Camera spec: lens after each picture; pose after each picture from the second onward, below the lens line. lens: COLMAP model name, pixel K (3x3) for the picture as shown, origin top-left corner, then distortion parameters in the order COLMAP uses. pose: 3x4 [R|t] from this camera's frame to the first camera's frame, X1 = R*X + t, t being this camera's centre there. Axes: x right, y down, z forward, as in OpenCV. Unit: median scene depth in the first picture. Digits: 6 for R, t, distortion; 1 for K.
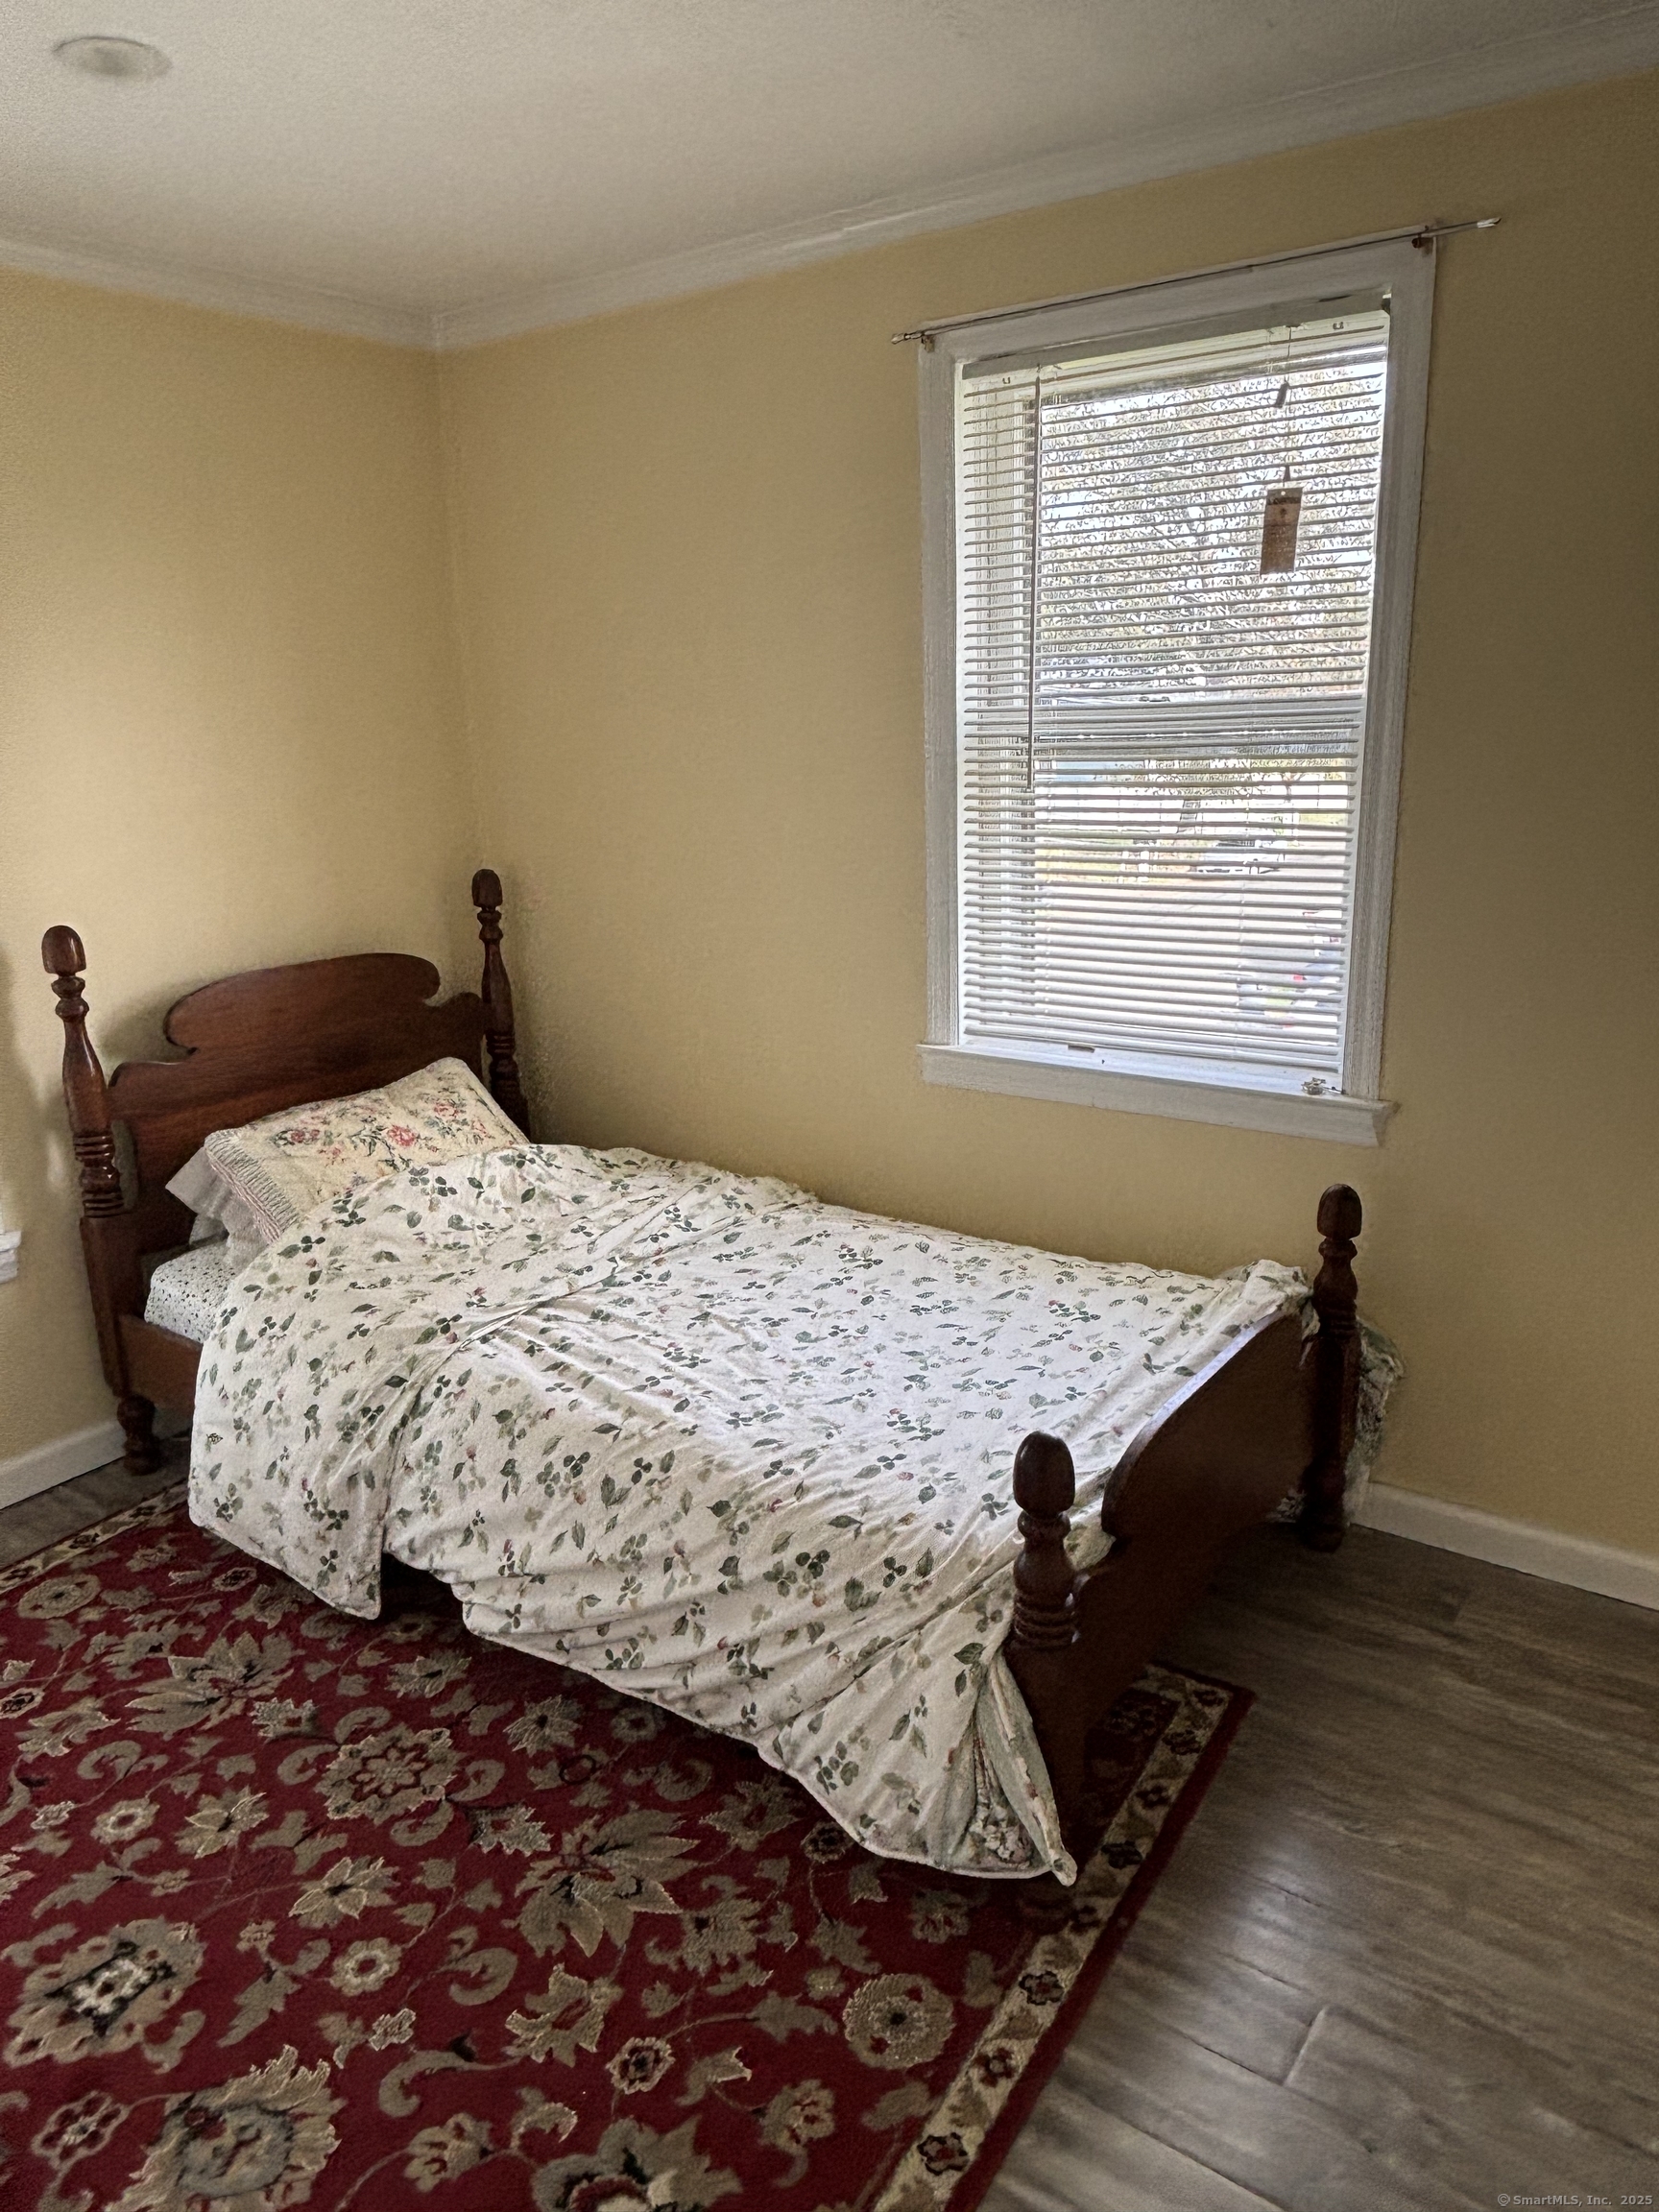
lens RADIAL K [[1511.9, 0, 832.7], [0, 1511.9, 1108.5], [0, 0, 1]] dist [0.039614, -0.056319]
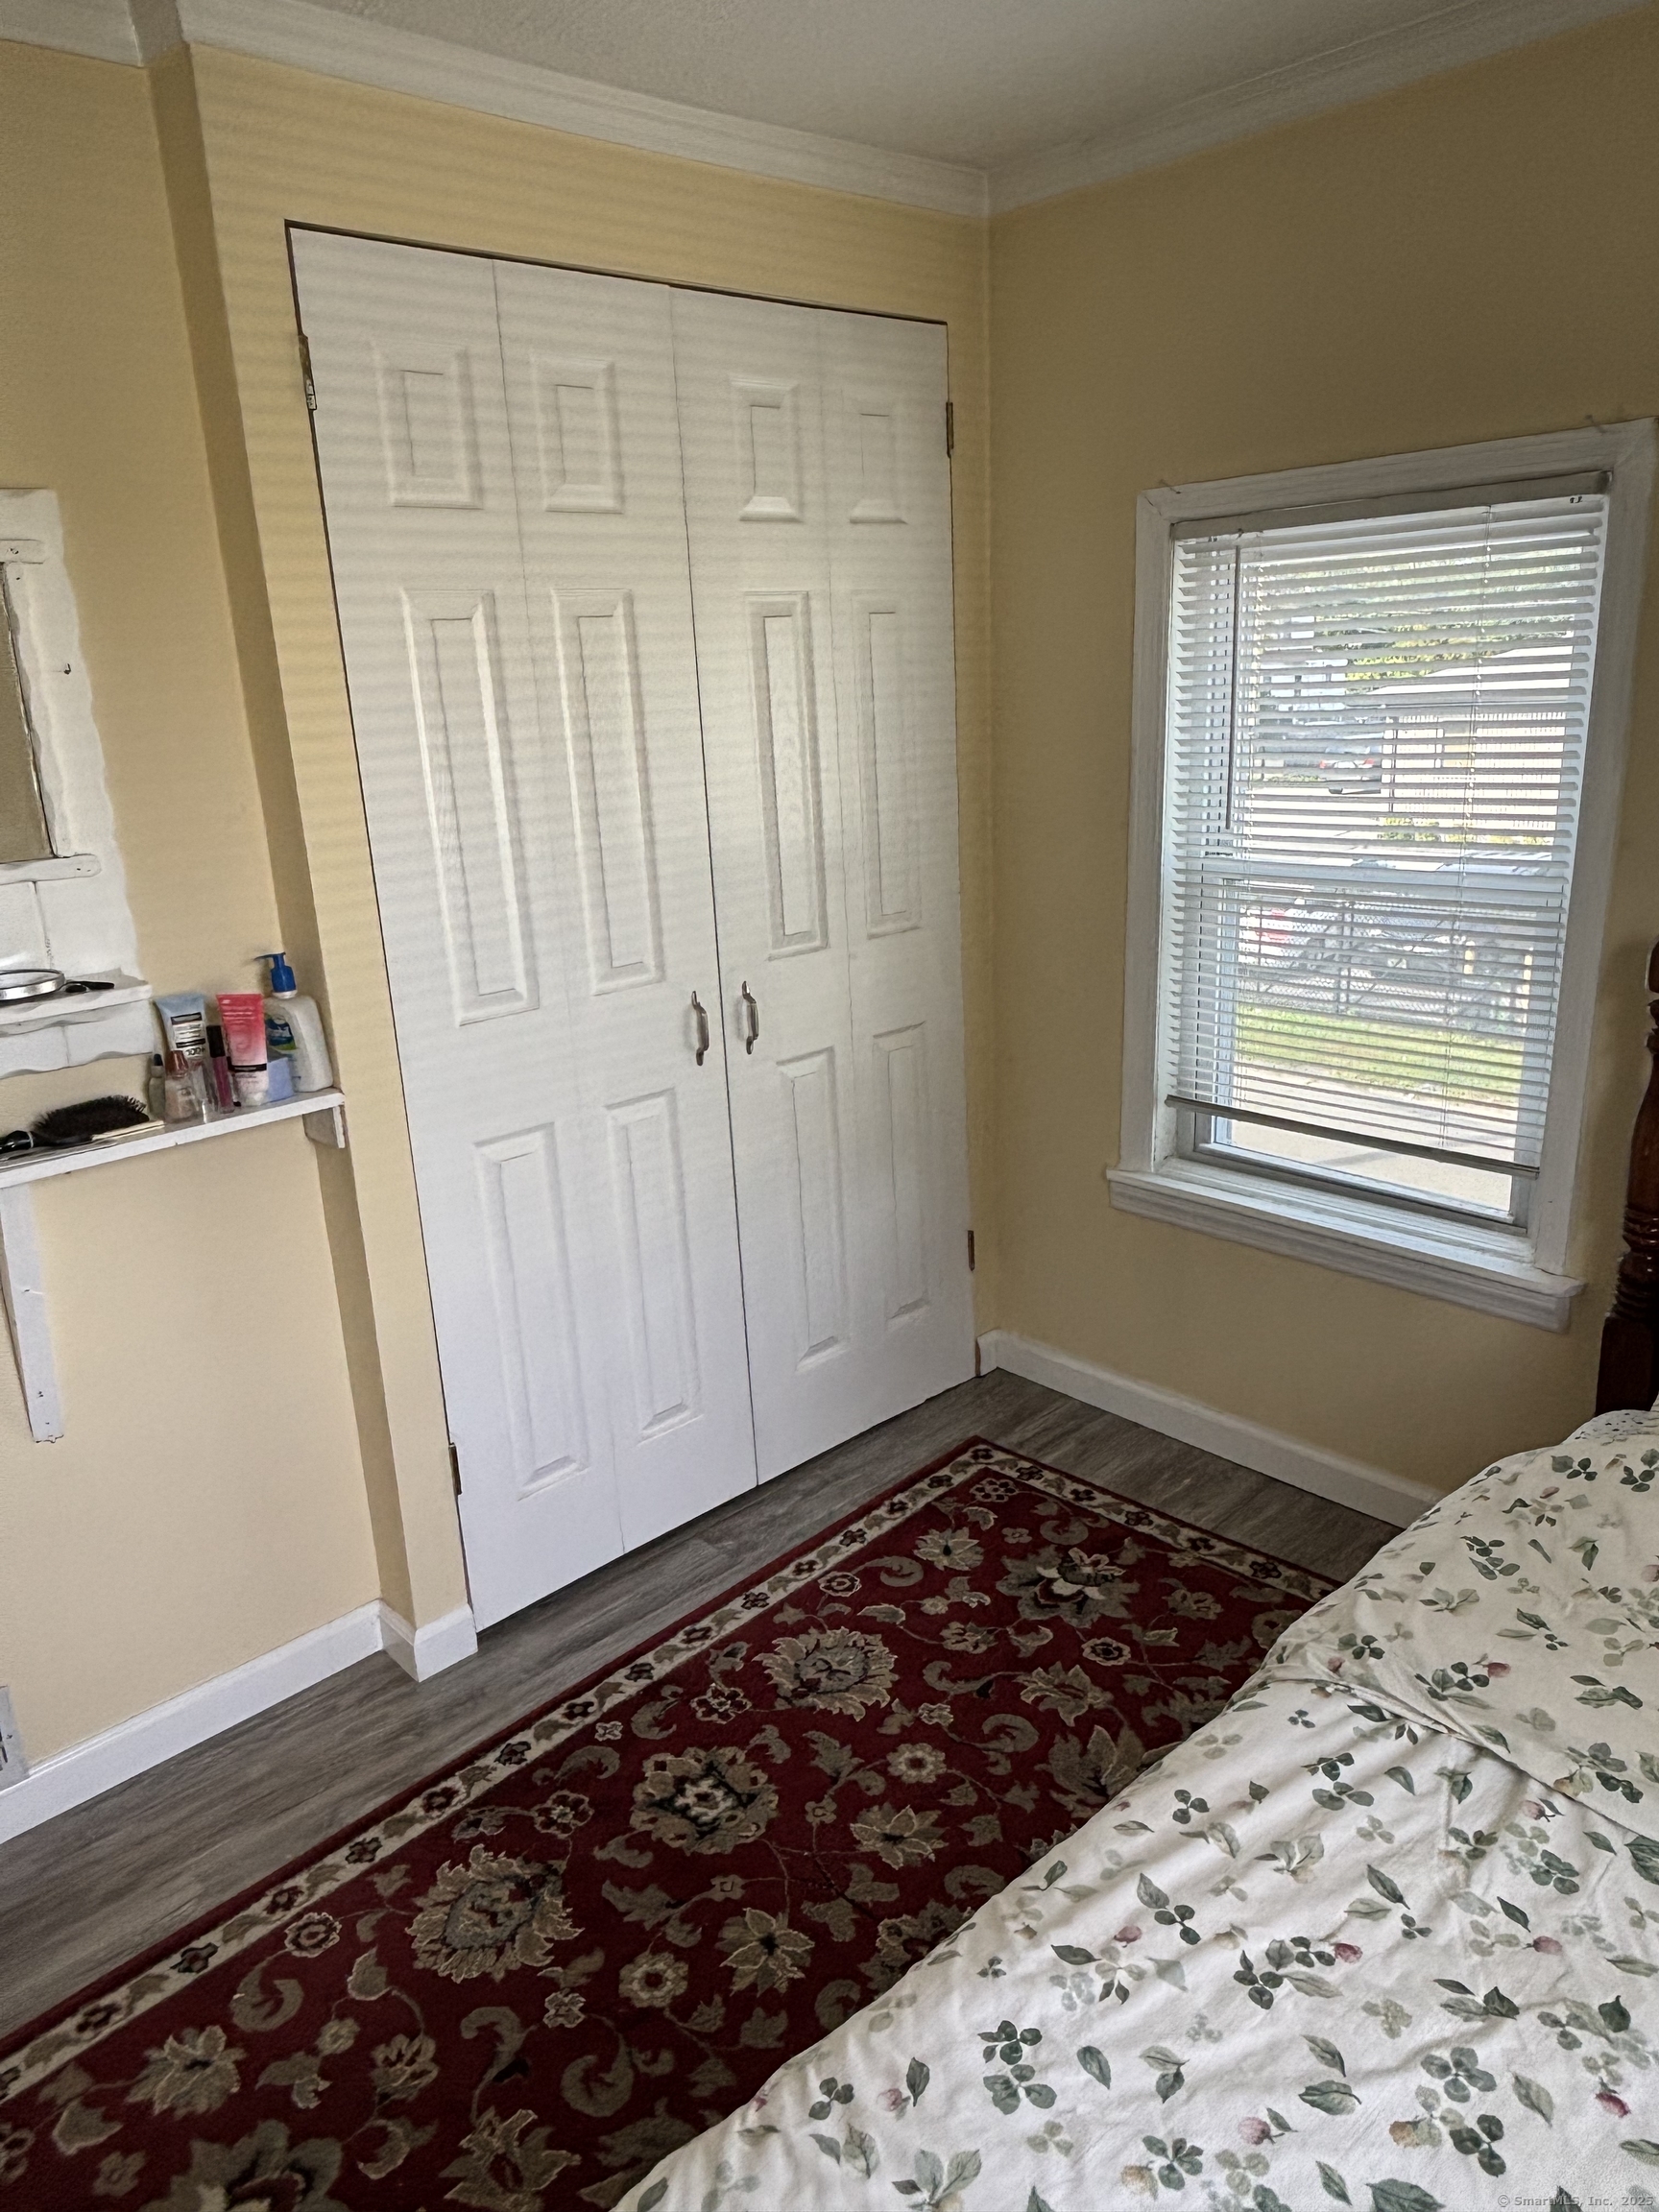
lens RADIAL K [[1511.9, 0, 838.0], [0, 1511.9, 1109.7], [0, 0, 1]] dist [0.039614, -0.056319]
pose [[-0.206684, 0.306180, -0.929266, 0.342771], [-0.193785, 0.918148, 0.345617, -0.265602], [0.959025, 0.251511, -0.130434, 0.910786]]
